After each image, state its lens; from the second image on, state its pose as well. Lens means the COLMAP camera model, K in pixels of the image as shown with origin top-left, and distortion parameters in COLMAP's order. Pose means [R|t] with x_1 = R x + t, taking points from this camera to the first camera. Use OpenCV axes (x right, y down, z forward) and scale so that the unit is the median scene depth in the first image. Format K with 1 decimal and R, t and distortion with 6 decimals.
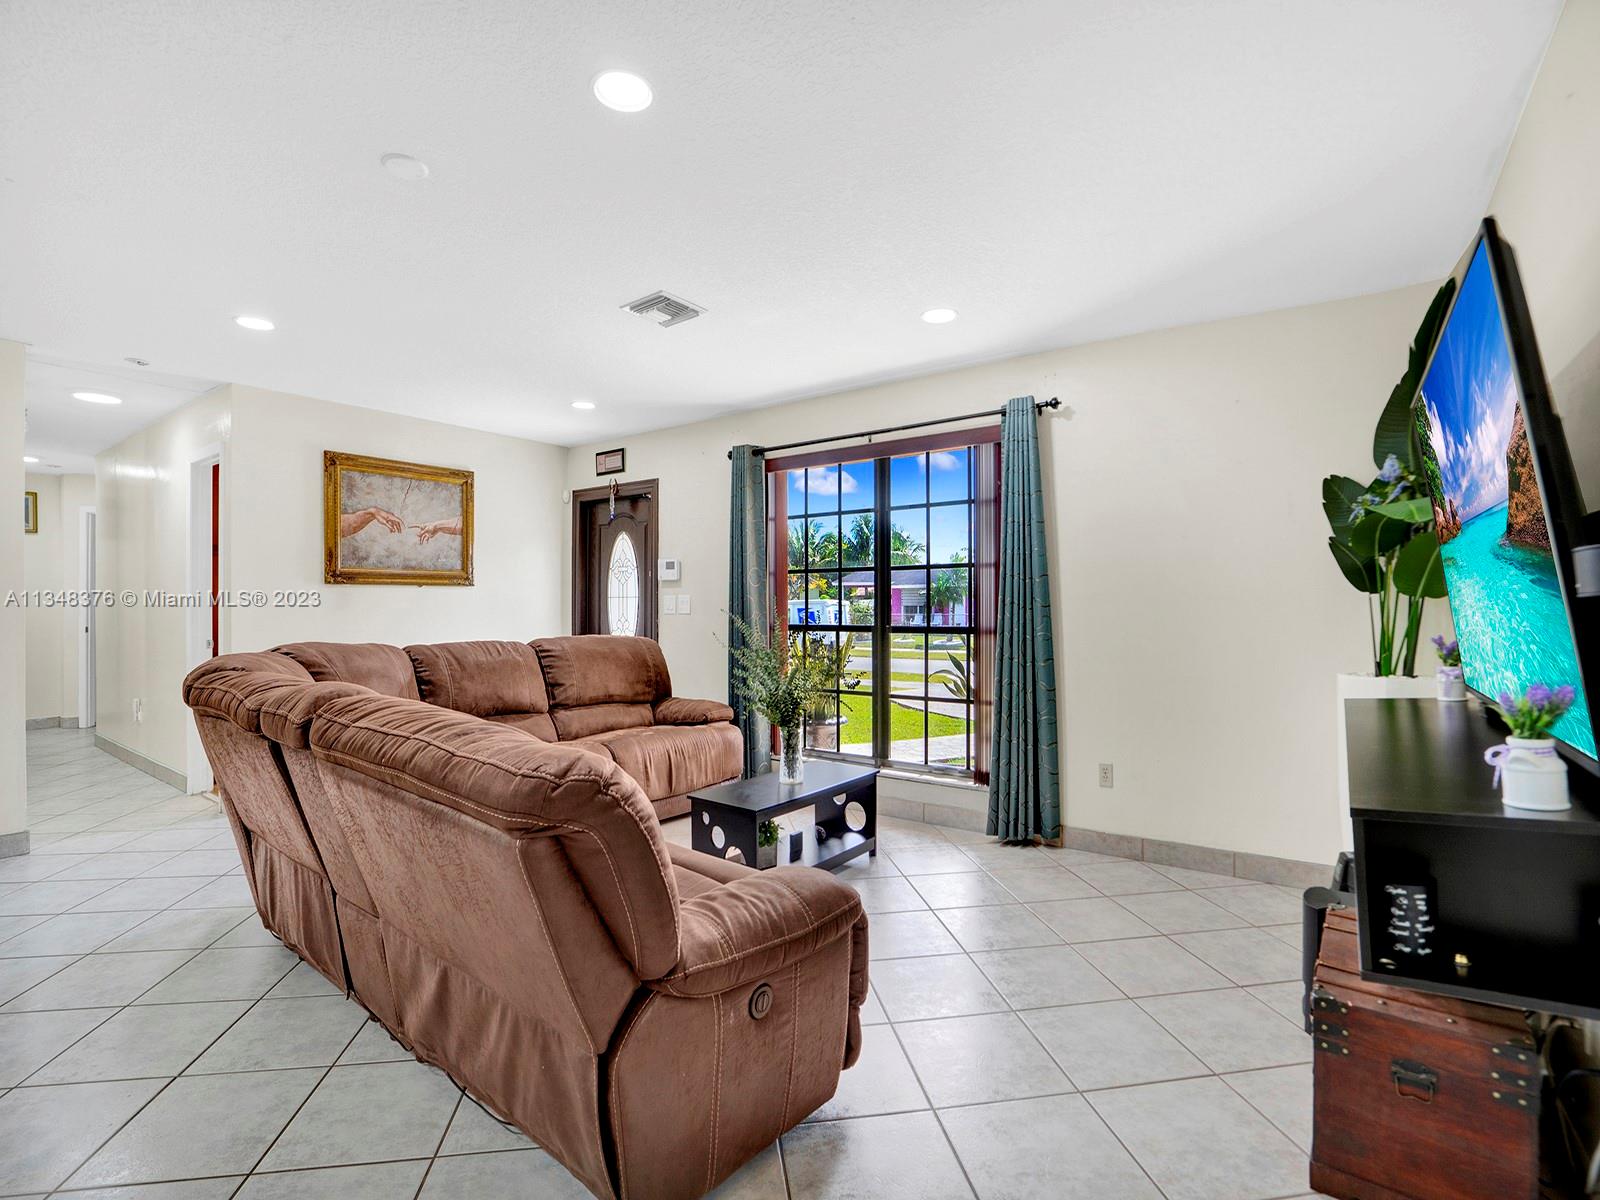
lens RADIAL K [[757.1, 0, 741.8], [0, 757.1, 596.9], [0, 0, 1]] dist [-0.001095, 0.000188]
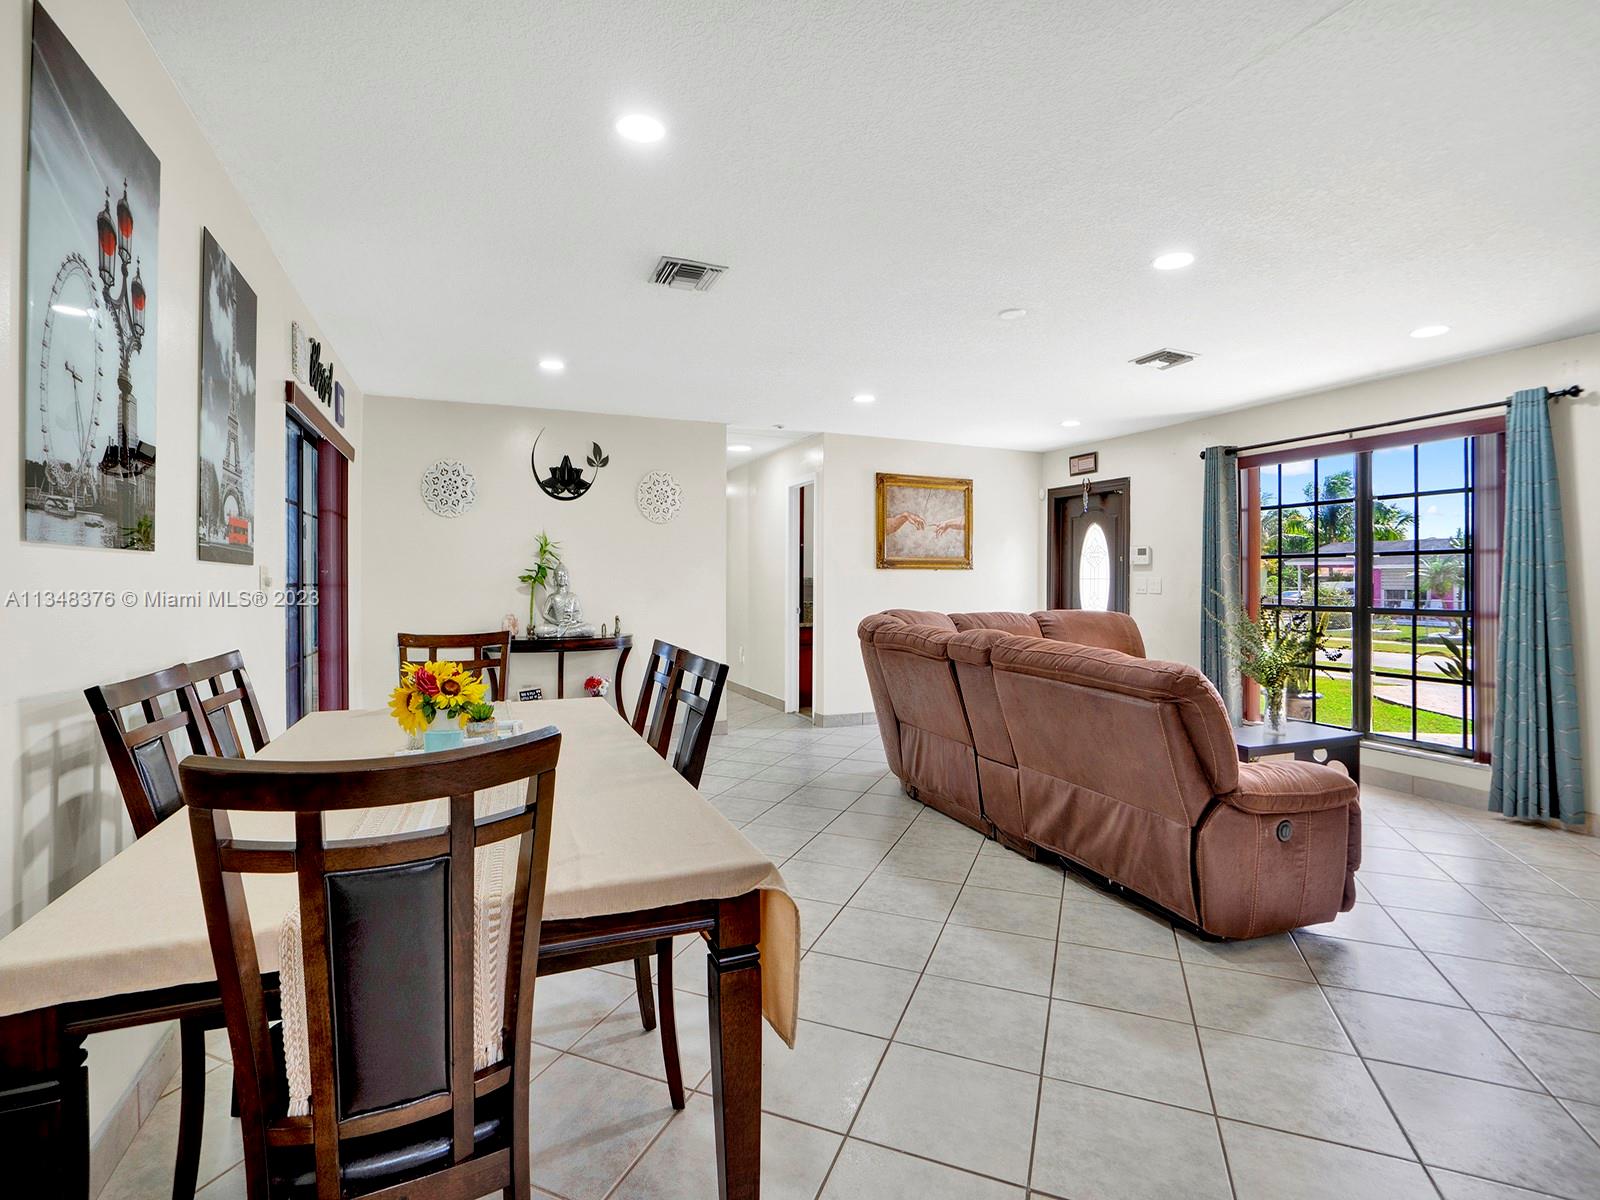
lens RADIAL K [[747.3, 0, 801.2], [0, 747.3, 575.2], [0, 0, 1]] dist [-0.036581, 0.018100]
pose [[0.895991, 0.002817, -0.444063, -0.068877], [-0.003944, 0.999991, -0.001613, -0.002473], [0.444054, 0.003196, 0.895994, -0.297518]]
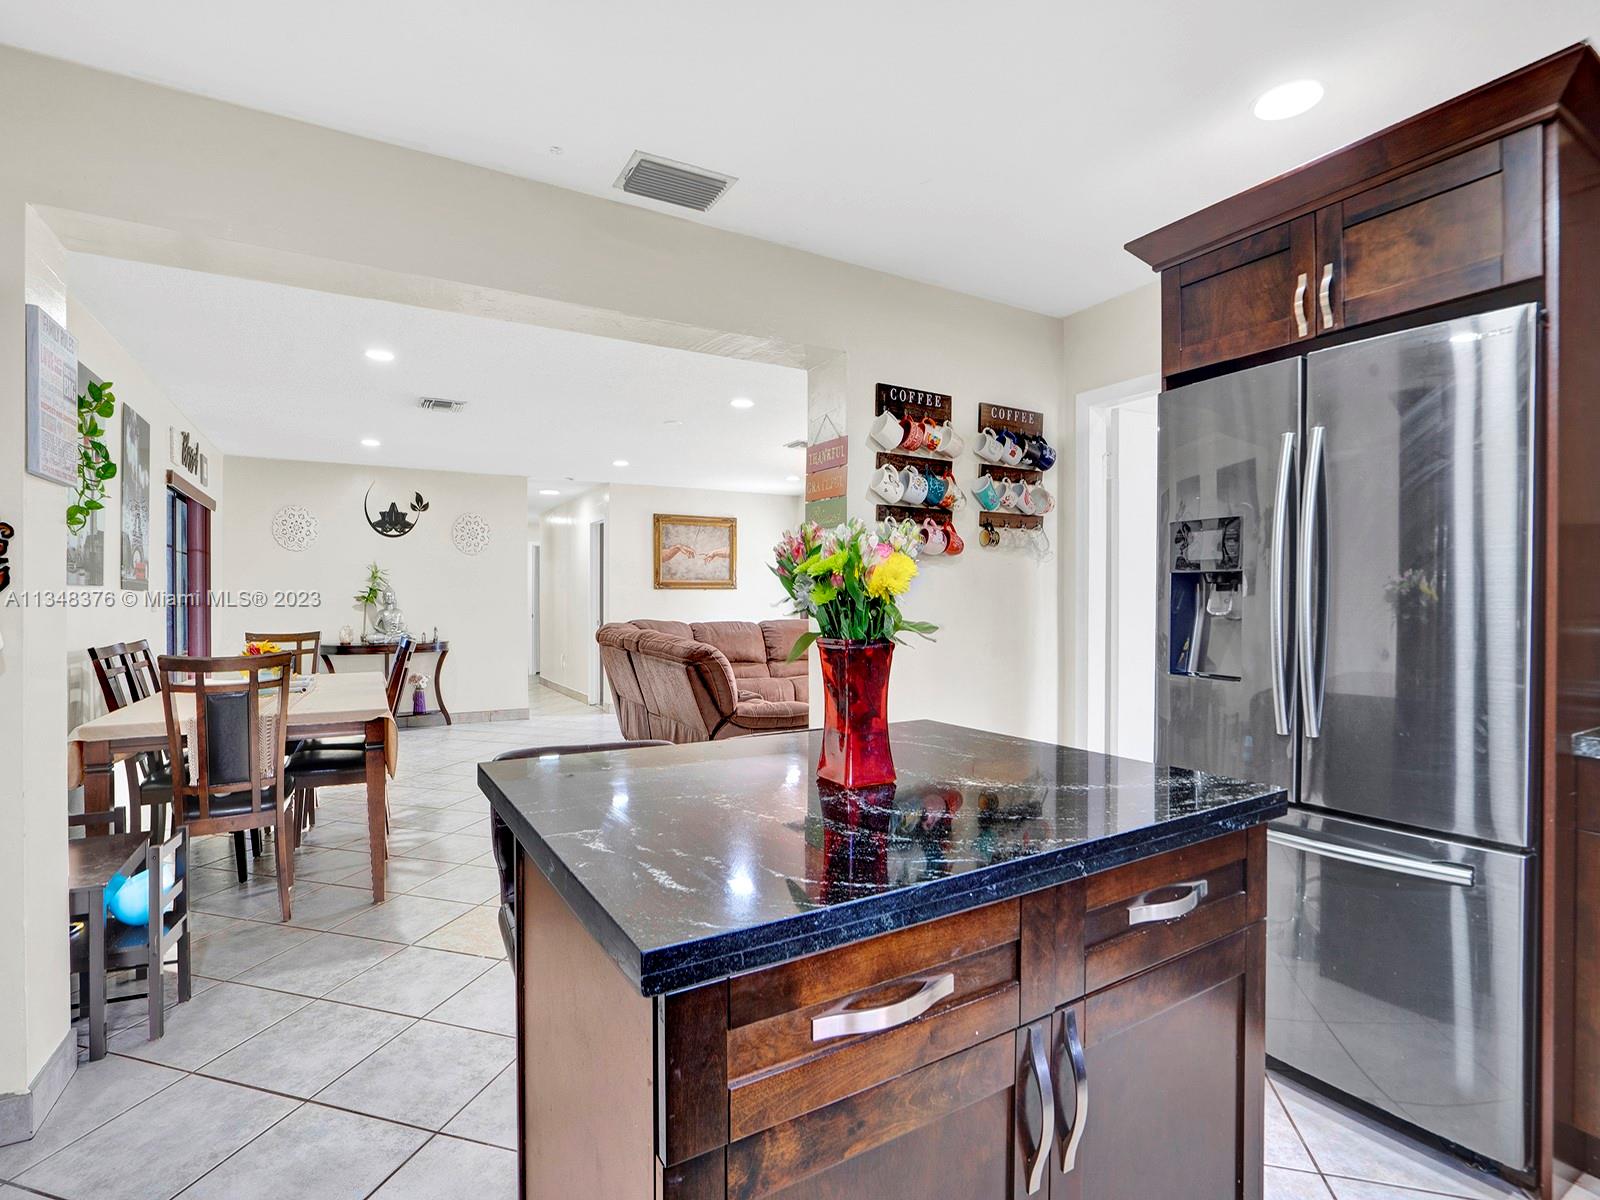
lens RADIAL K [[755.1, 0, 771.0], [0, 755.1, 587.6], [0, 0, 1]] dist [0.000408, 0.000429]
pose [[0.932073, -0.003833, -0.362249, 0.356998], [0.000952, 0.999966, -0.008131, -0.005700], [0.362268, 0.007234, 0.932046, -0.567887]]
